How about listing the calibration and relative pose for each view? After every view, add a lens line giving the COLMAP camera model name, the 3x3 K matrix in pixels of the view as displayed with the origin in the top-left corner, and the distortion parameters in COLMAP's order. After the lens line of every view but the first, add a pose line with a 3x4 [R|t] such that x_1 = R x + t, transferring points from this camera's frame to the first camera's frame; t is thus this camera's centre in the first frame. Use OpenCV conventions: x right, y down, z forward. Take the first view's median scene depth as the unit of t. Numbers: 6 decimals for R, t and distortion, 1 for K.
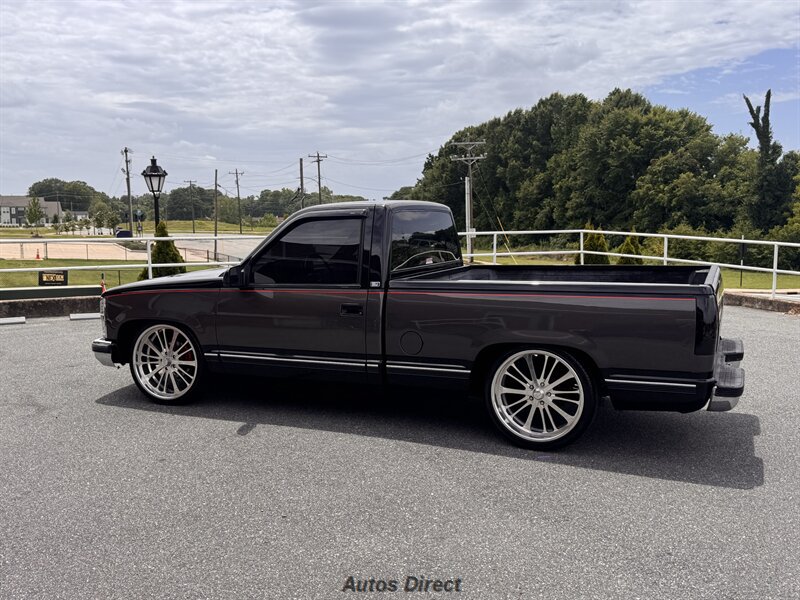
lens RADIAL K [[792.7, 0, 403.8], [0, 792.7, 297.4], [0, 0, 1]] dist [0.156775, -0.325365]
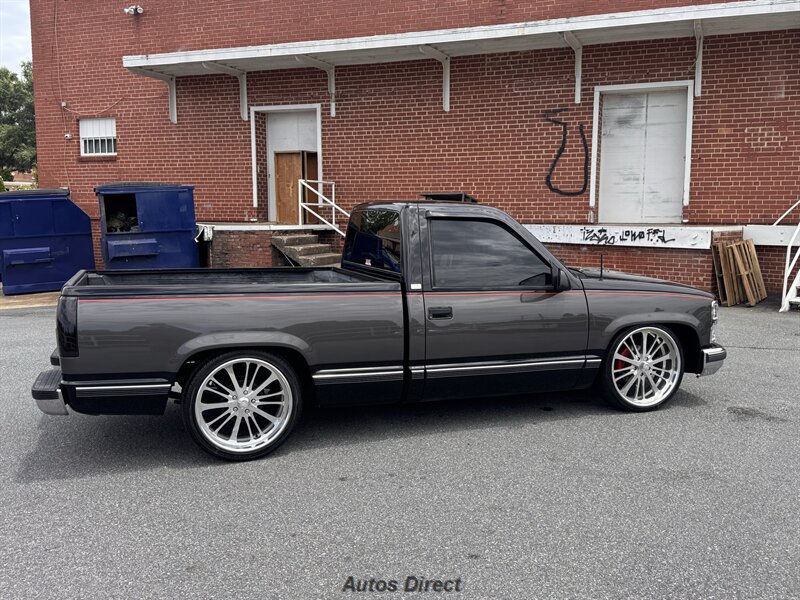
lens RADIAL K [[786.4, 0, 397.6], [0, 786.4, 299.4], [0, 0, 1]] dist [0.184710, -0.401006]
pose [[-0.758355, 0.078416, -0.647108, 0.062365], [-0.060076, 0.980105, 0.189172, -0.018313], [0.649067, 0.182335, -0.738557, 0.171648]]
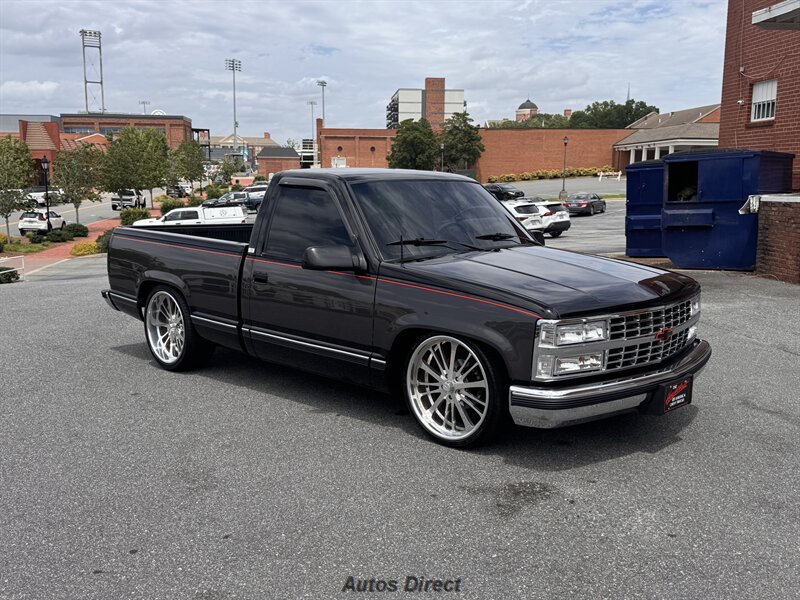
lens RADIAL K [[786.4, 0, 394.9], [0, 786.4, 301.9], [0, 0, 1]] dist [0.175858, -0.373251]
pose [[-0.926222, -0.056922, 0.372656, -0.040033], [0.038205, 0.969271, 0.243010, -0.019364], [-0.375038, 0.239318, -0.895586, 0.185765]]
